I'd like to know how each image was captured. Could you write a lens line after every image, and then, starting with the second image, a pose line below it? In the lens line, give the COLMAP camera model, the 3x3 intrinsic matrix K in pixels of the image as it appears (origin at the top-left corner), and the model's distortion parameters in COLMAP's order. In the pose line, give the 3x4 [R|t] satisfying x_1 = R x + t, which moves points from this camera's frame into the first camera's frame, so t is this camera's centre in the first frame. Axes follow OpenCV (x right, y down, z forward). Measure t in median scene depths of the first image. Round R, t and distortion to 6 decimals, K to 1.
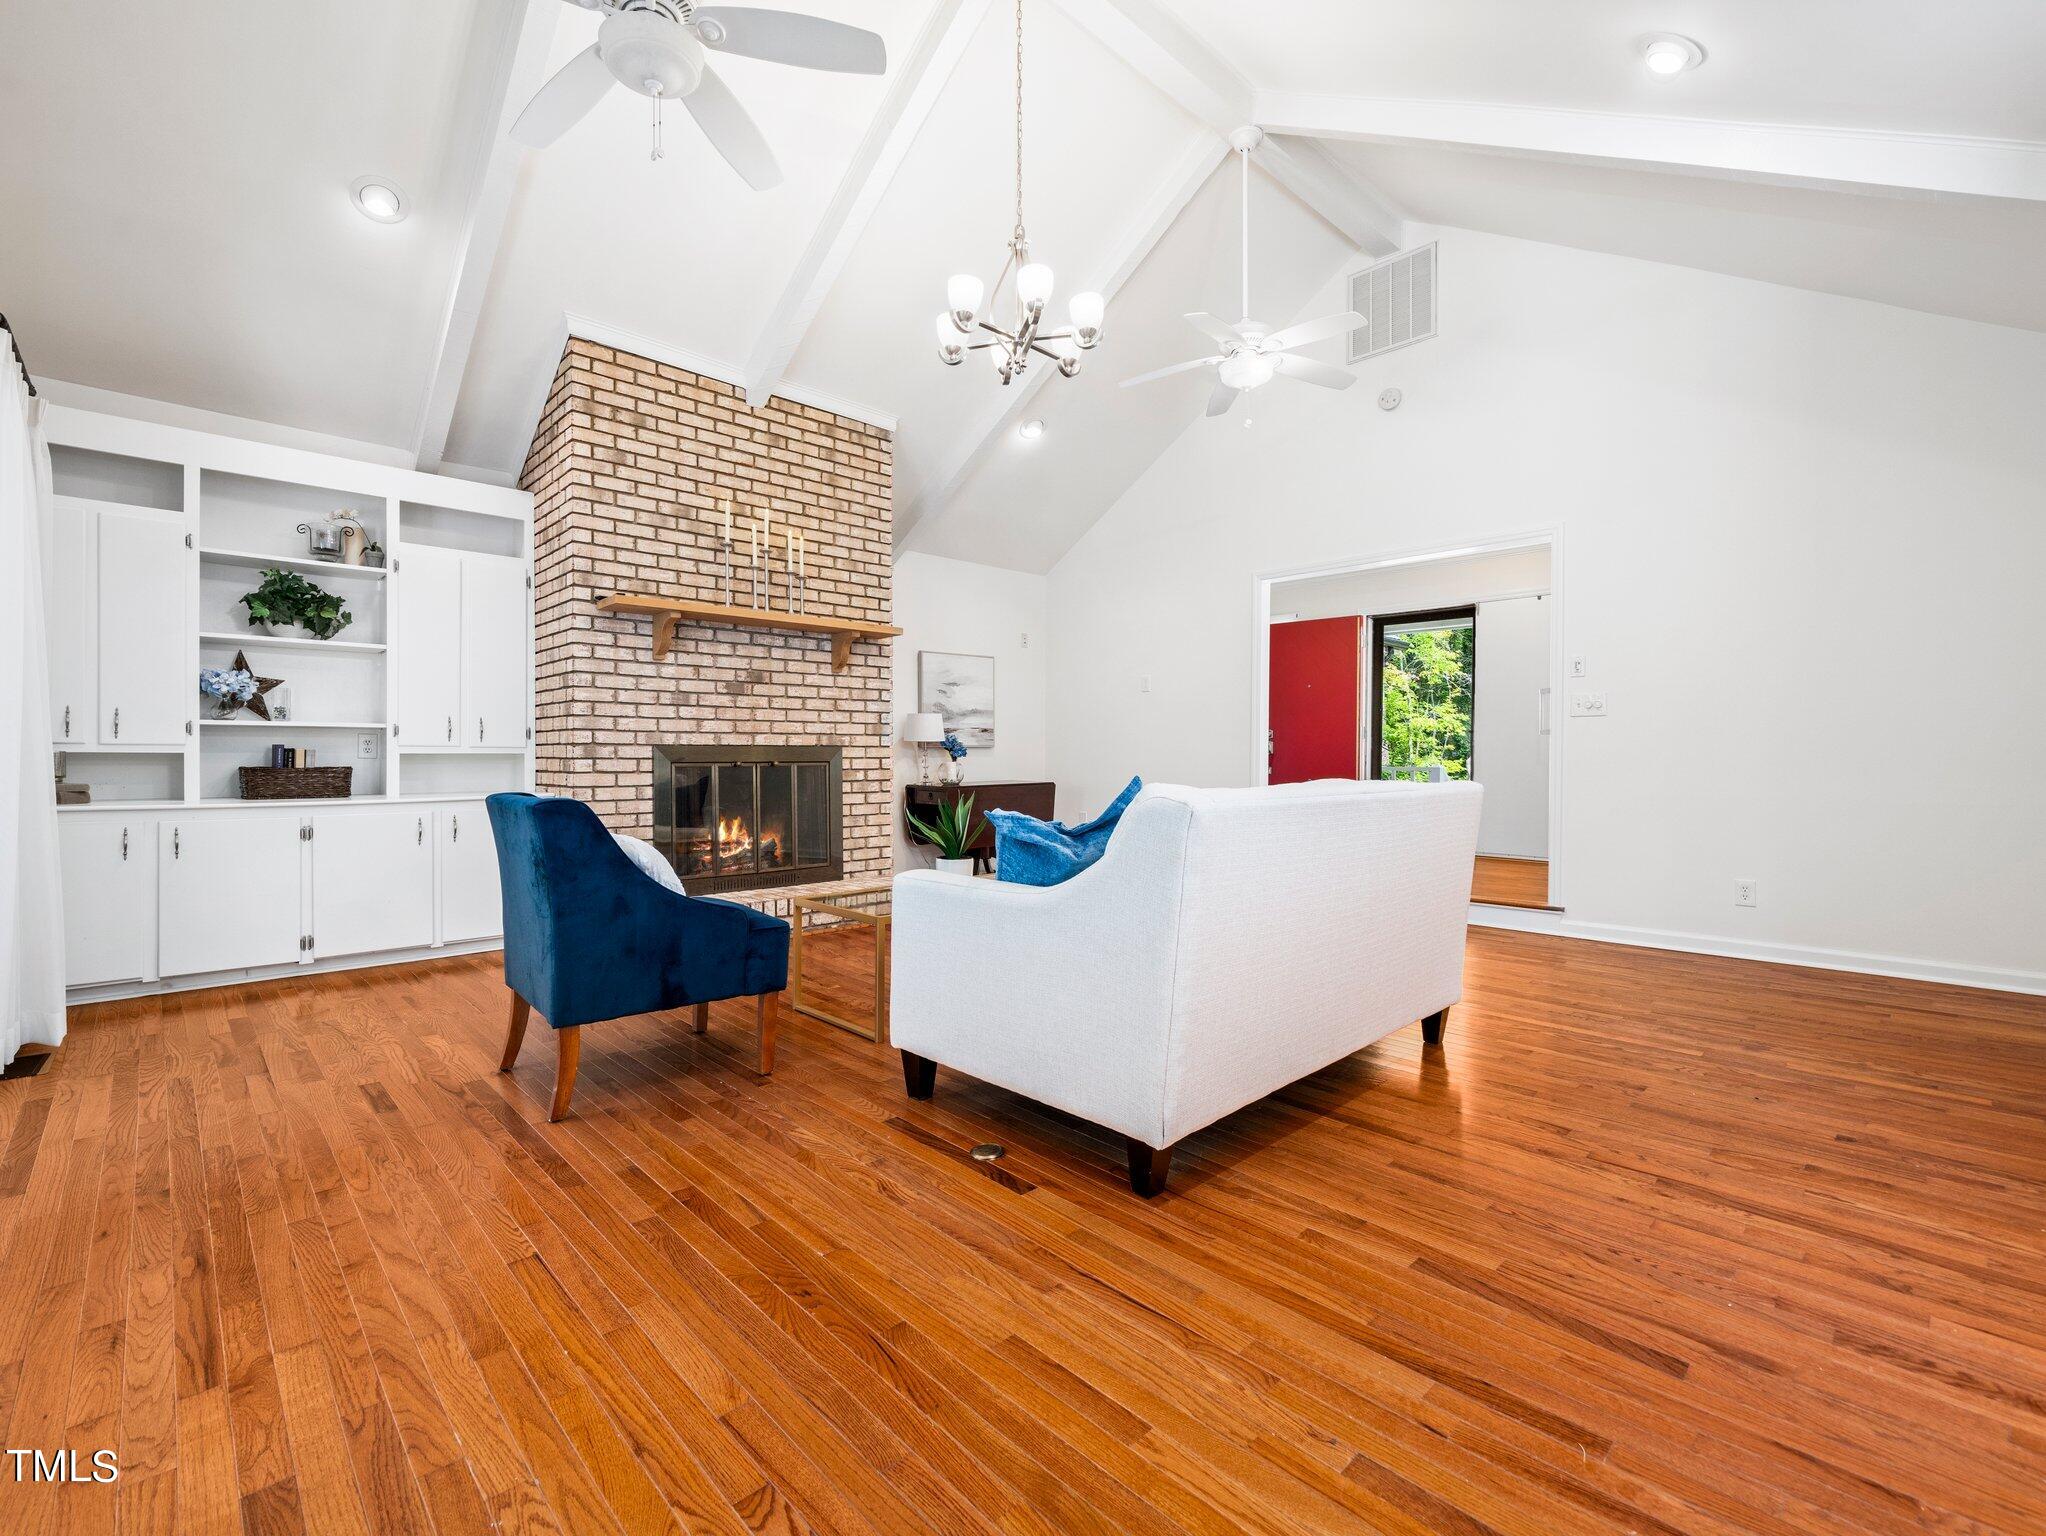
lens RADIAL K [[920.5, 0, 1020.3], [0, 920.5, 758.6], [0, 0, 1]] dist [-0.002382, -0.000866]
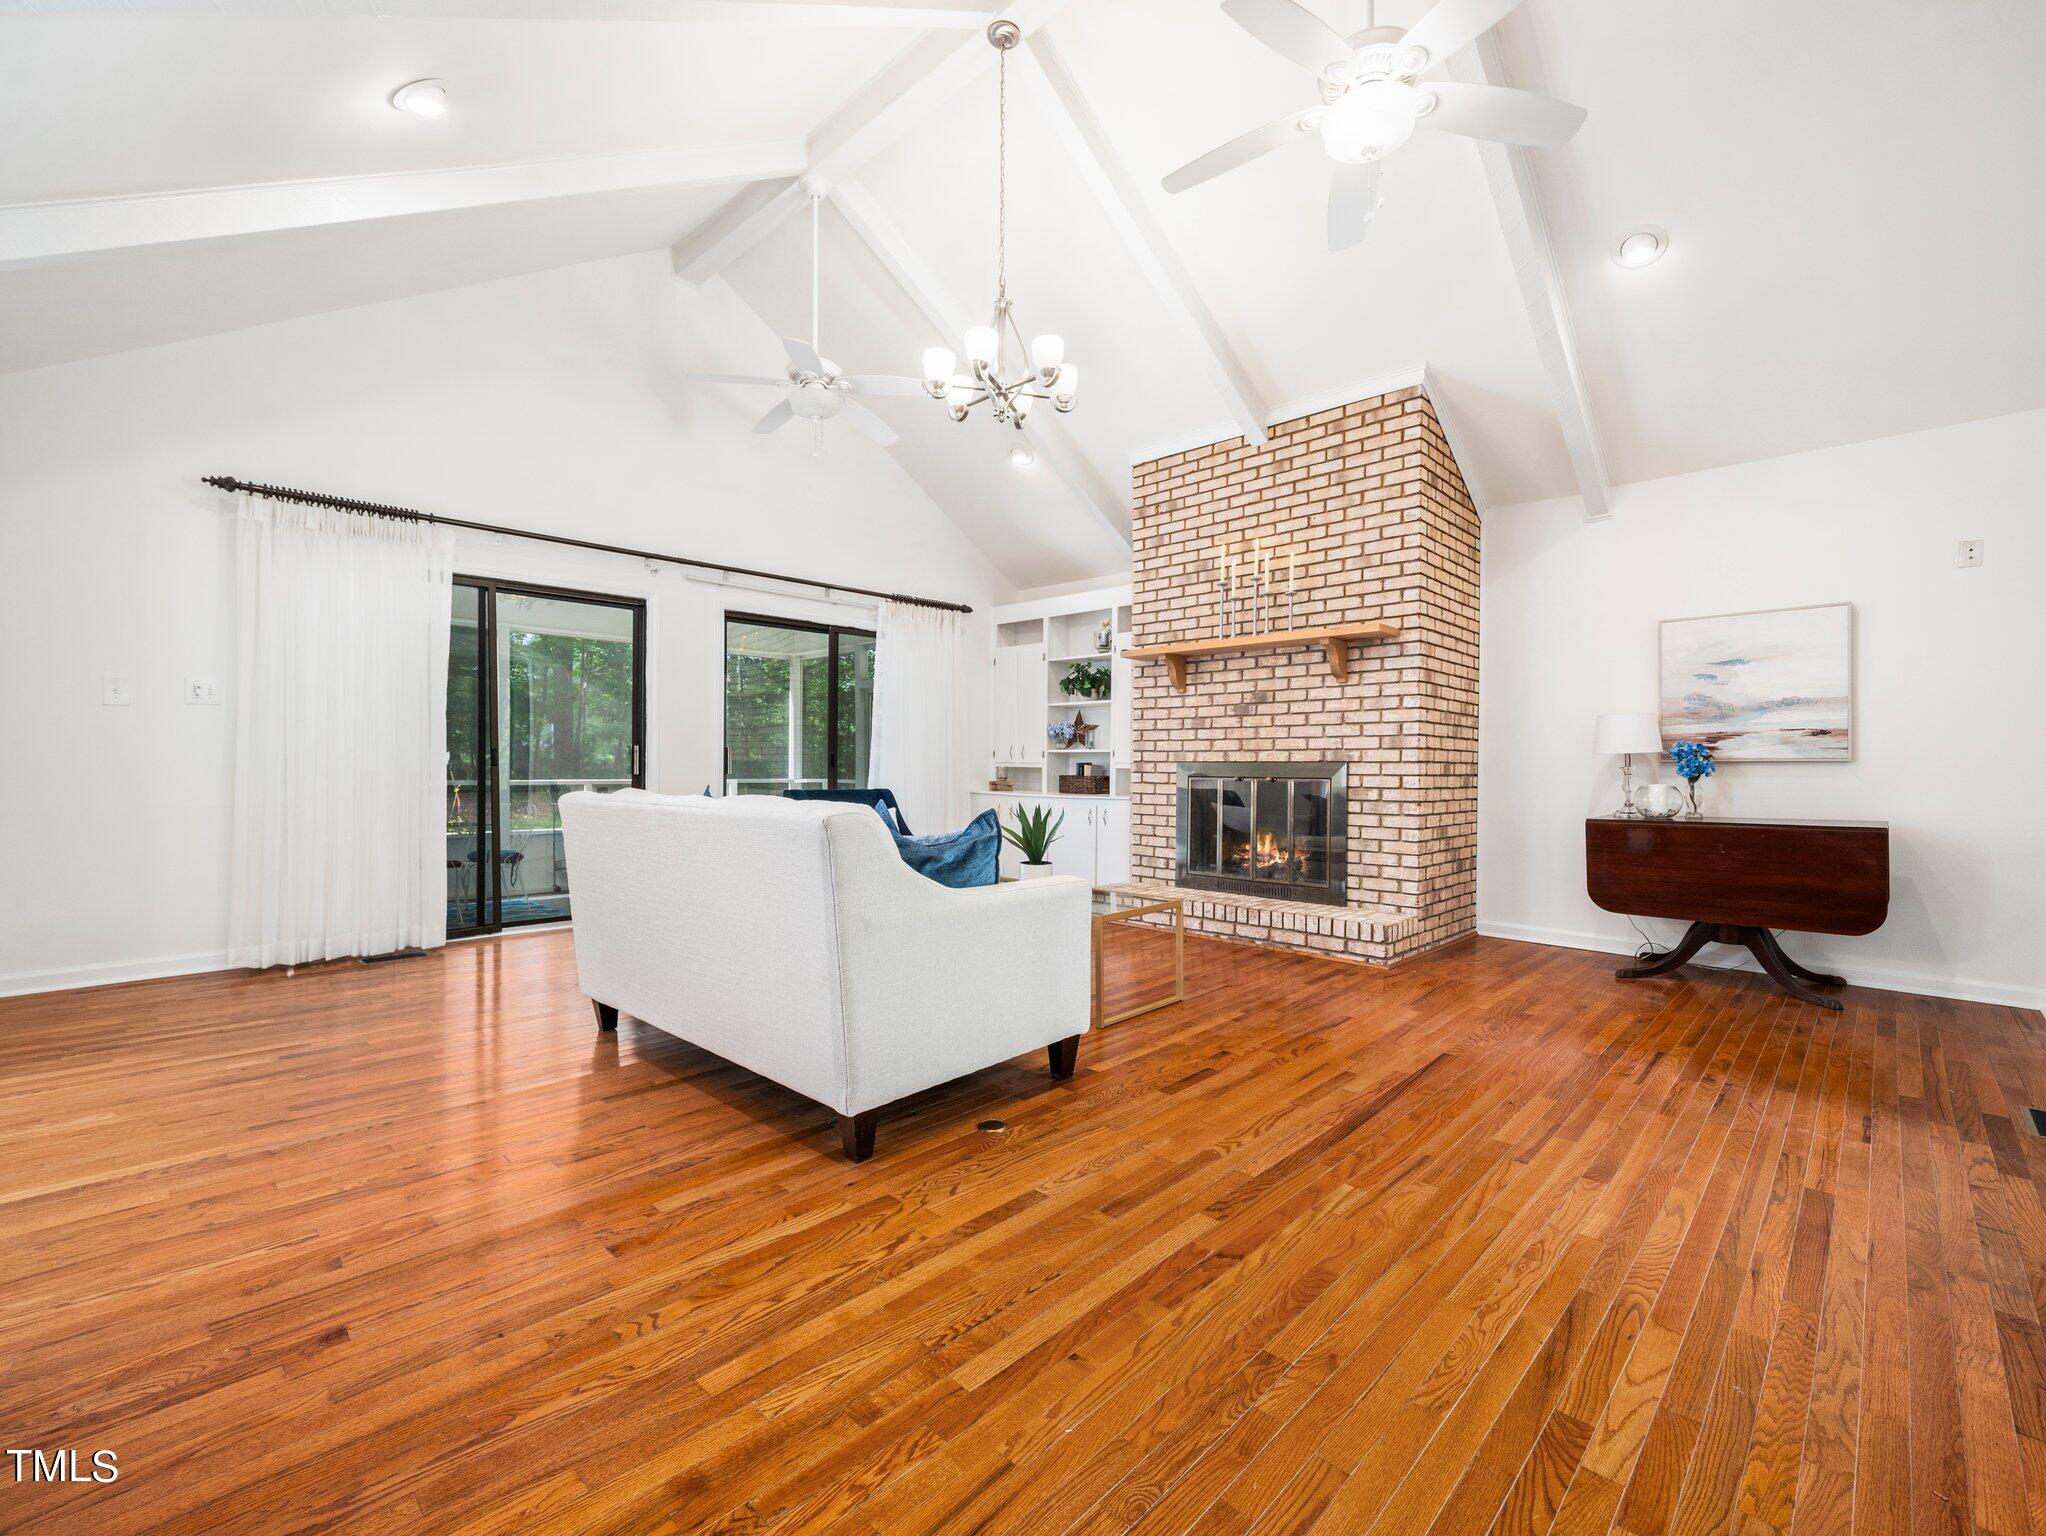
lens RADIAL K [[883.4, 0, 1019.7], [0, 883.4, 768.5], [0, 0, 1]] dist [-0.004718, -0.000306]
pose [[0.035571, 0.003372, -0.999361, 0.728183], [-0.008853, 0.999956, 0.003059, -0.007241], [0.999328, 0.008739, 0.035600, 0.687802]]
